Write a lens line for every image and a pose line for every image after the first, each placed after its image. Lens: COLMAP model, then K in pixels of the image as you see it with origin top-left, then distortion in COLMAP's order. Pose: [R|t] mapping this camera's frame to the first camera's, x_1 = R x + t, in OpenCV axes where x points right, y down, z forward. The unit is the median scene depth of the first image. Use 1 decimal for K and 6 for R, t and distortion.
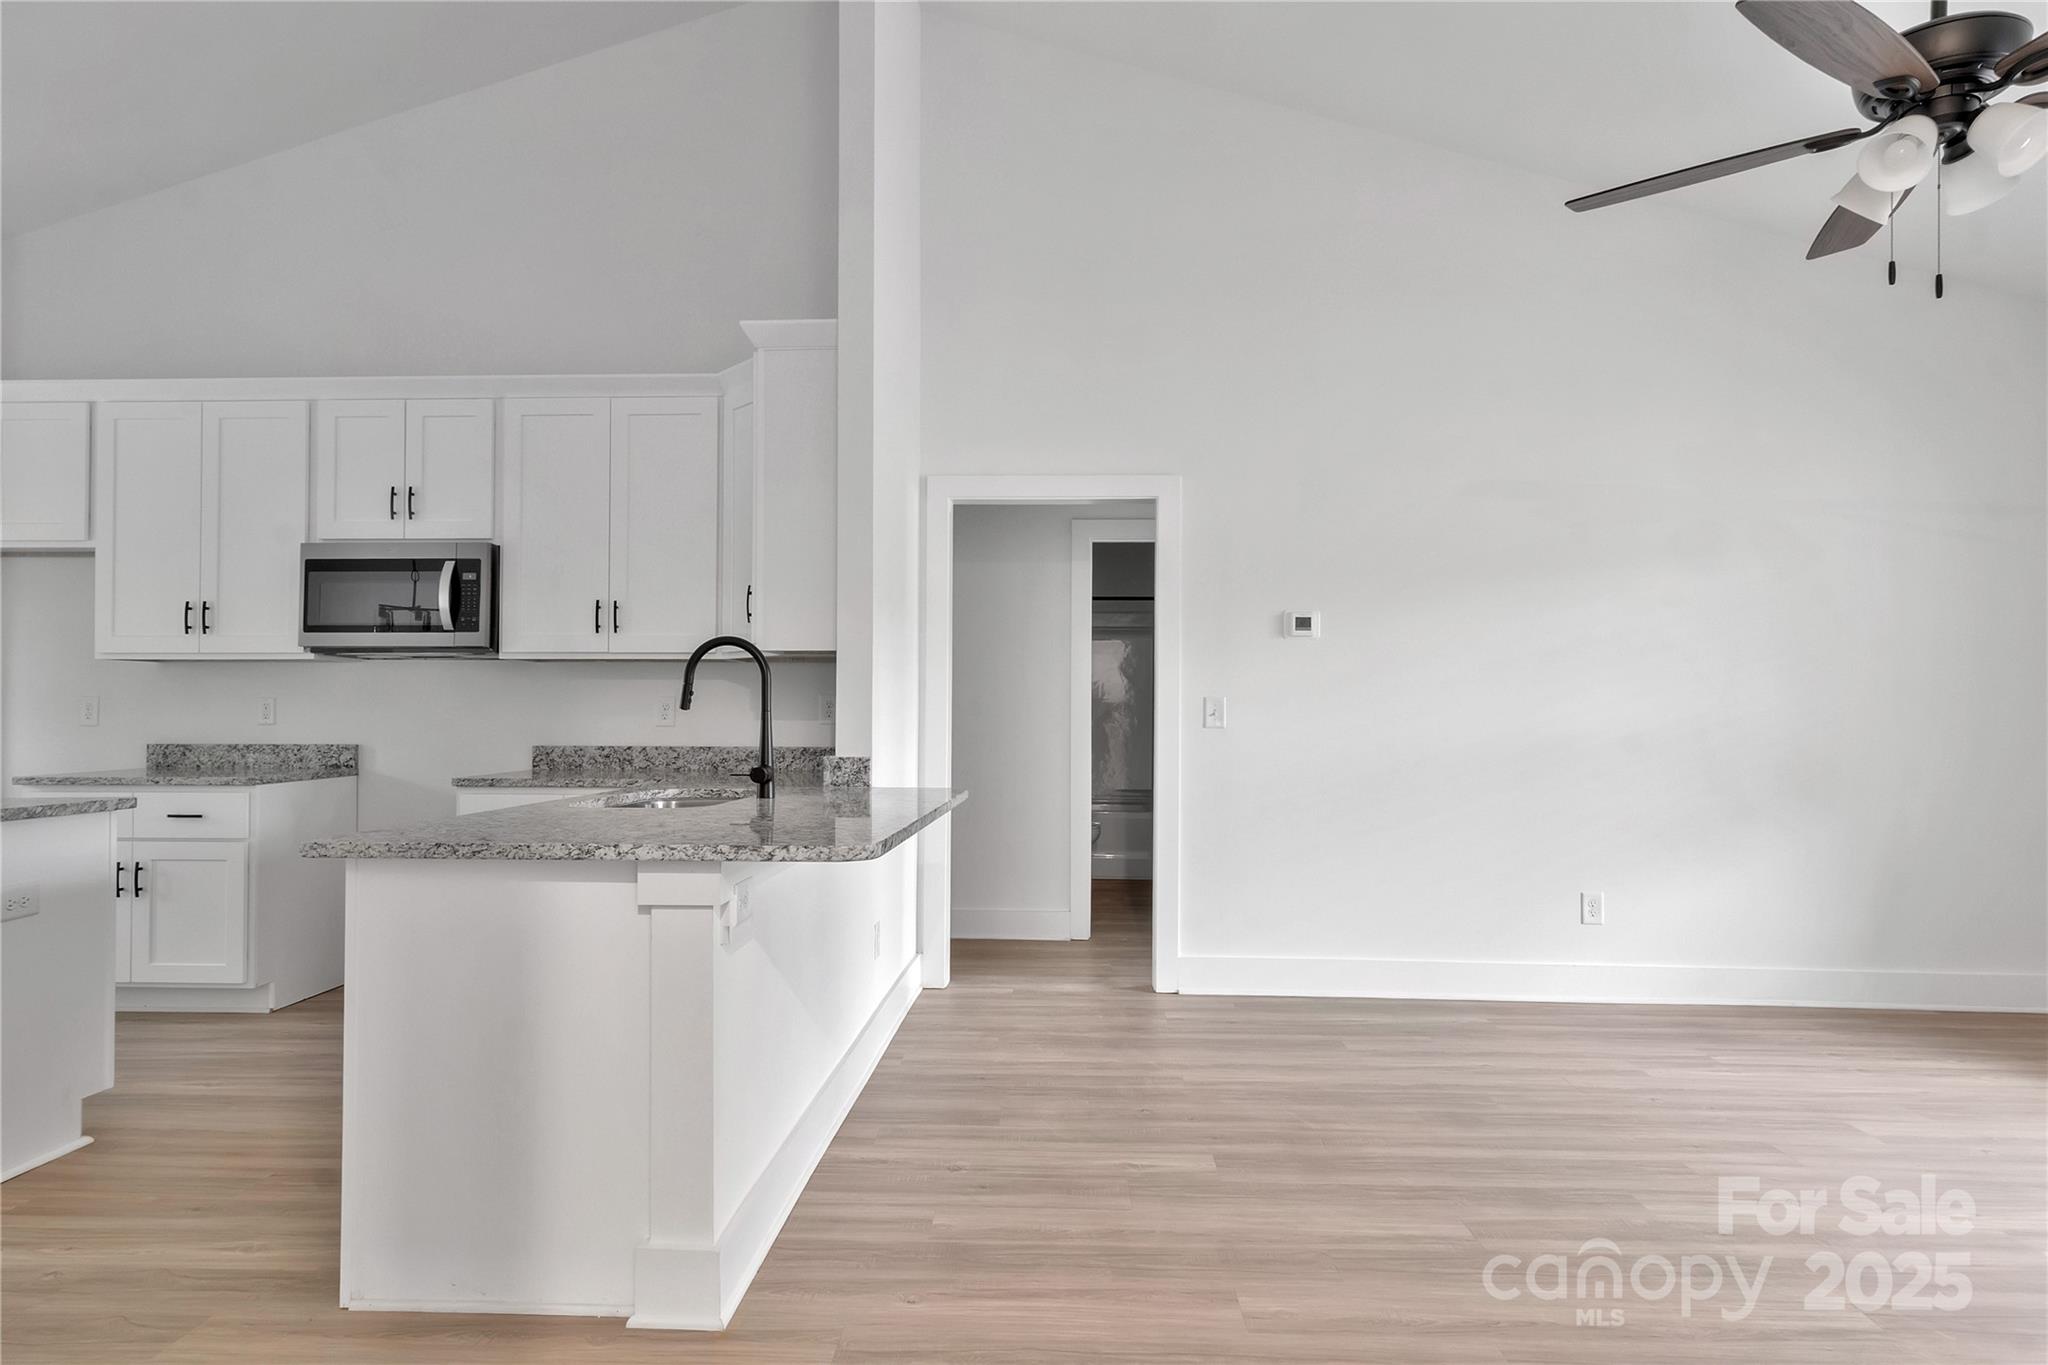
lens RADIAL K [[1162.3, 0, 1024.1], [0, 1162.3, 692.0], [0, 0, 1]] dist [0.015027, 0.000054]
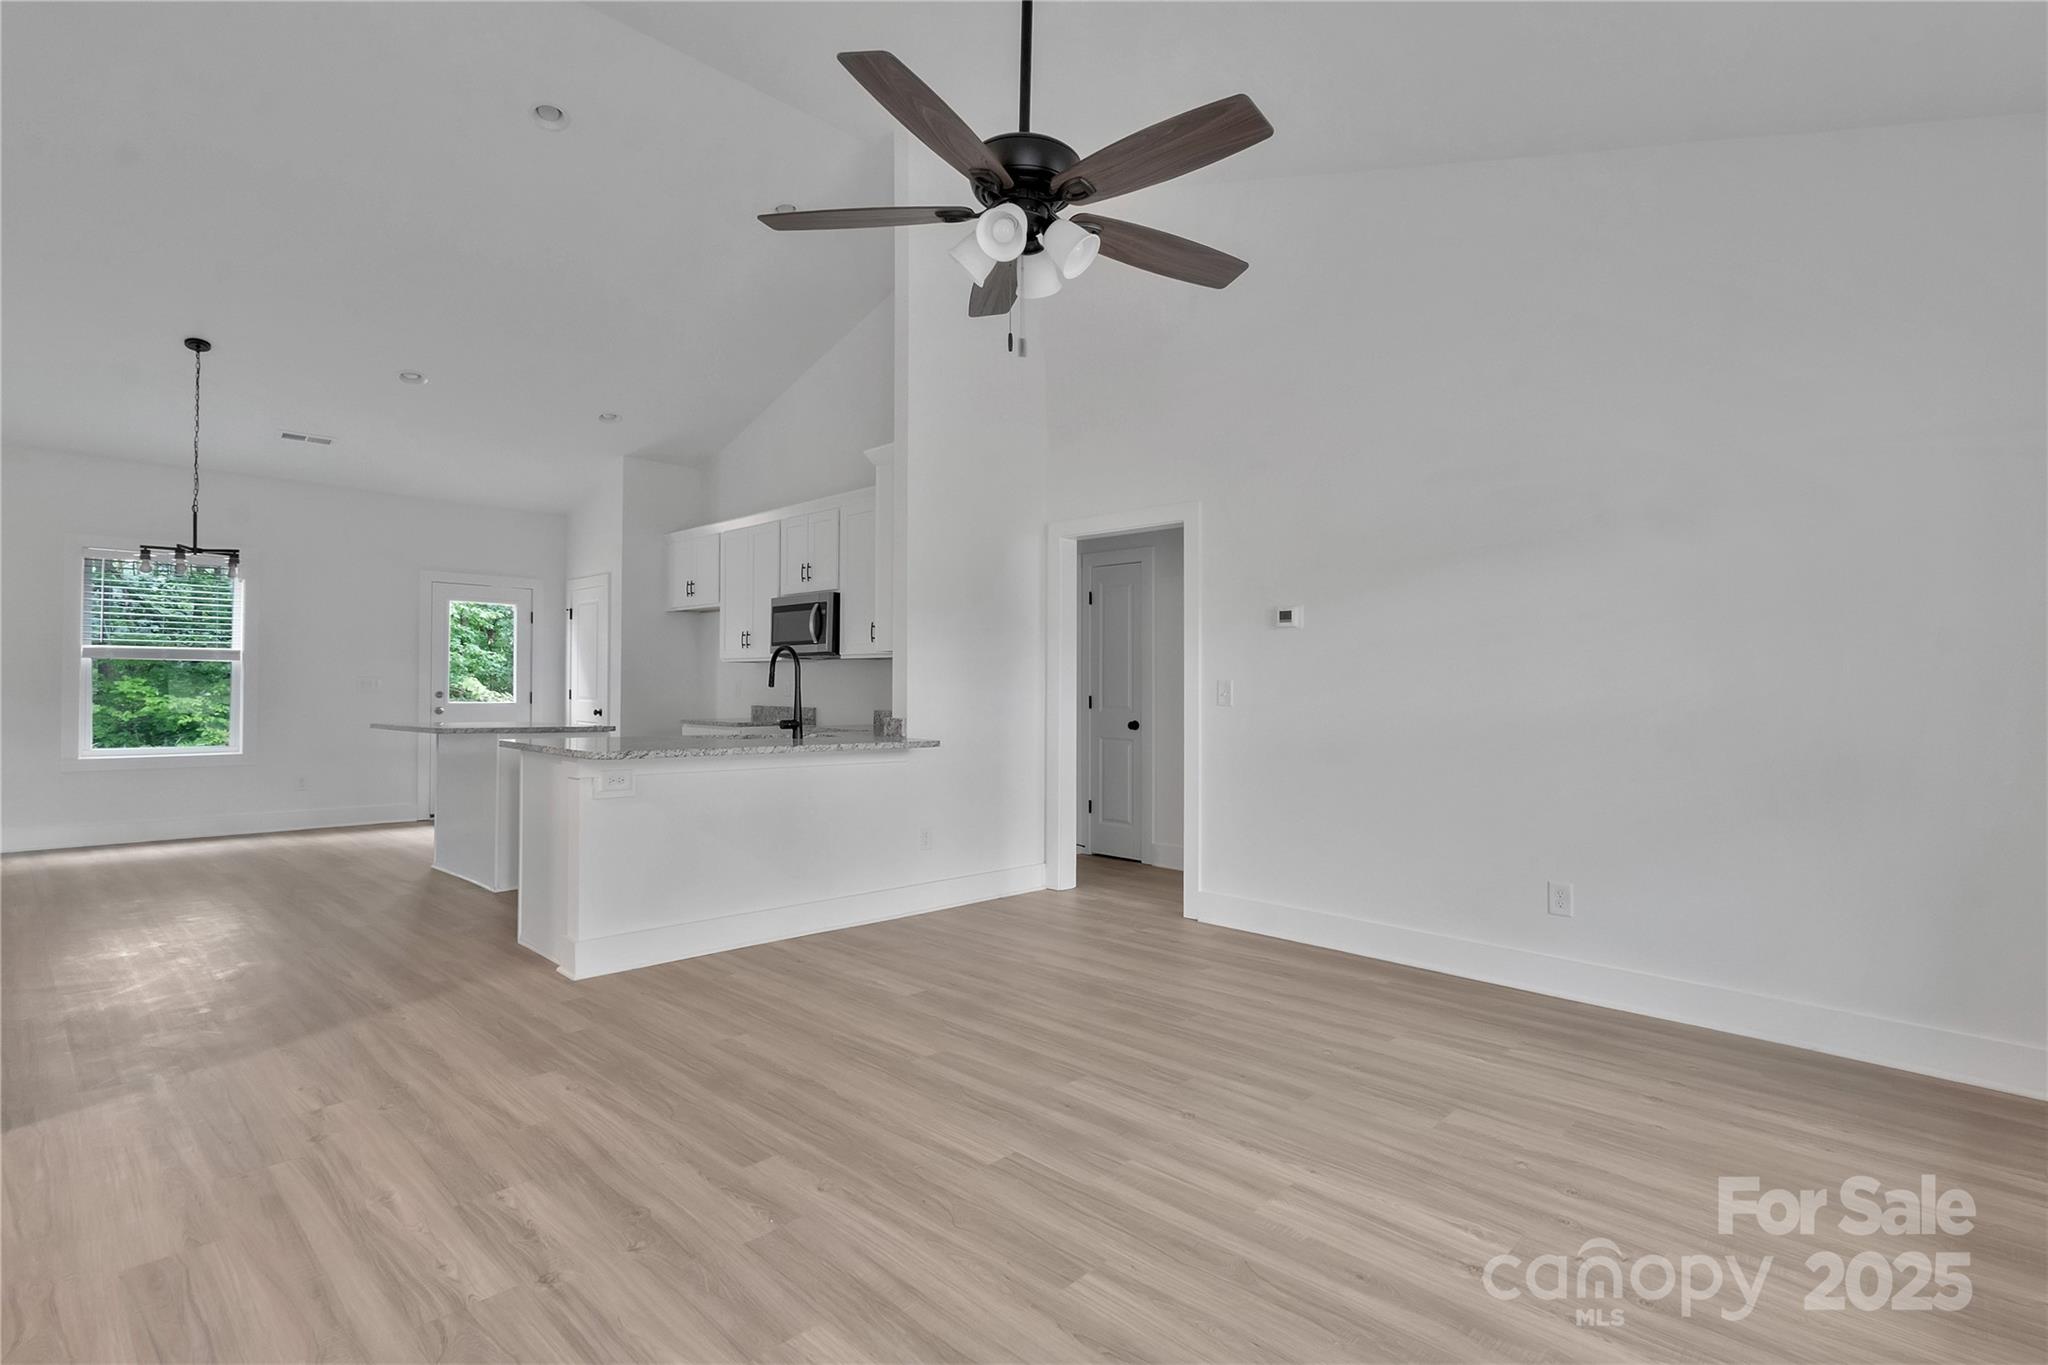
lens RADIAL K [[971.0, 0, 1029.4], [0, 971.0, 684.7], [0, 0, 1]] dist [0.004341, 0.000069]
pose [[0.748598, 0.001744, -0.663022, 0.712881], [0.000513, 0.999995, 0.003209, 0.005669], [0.663024, -0.002742, 0.748593, 0.113107]]
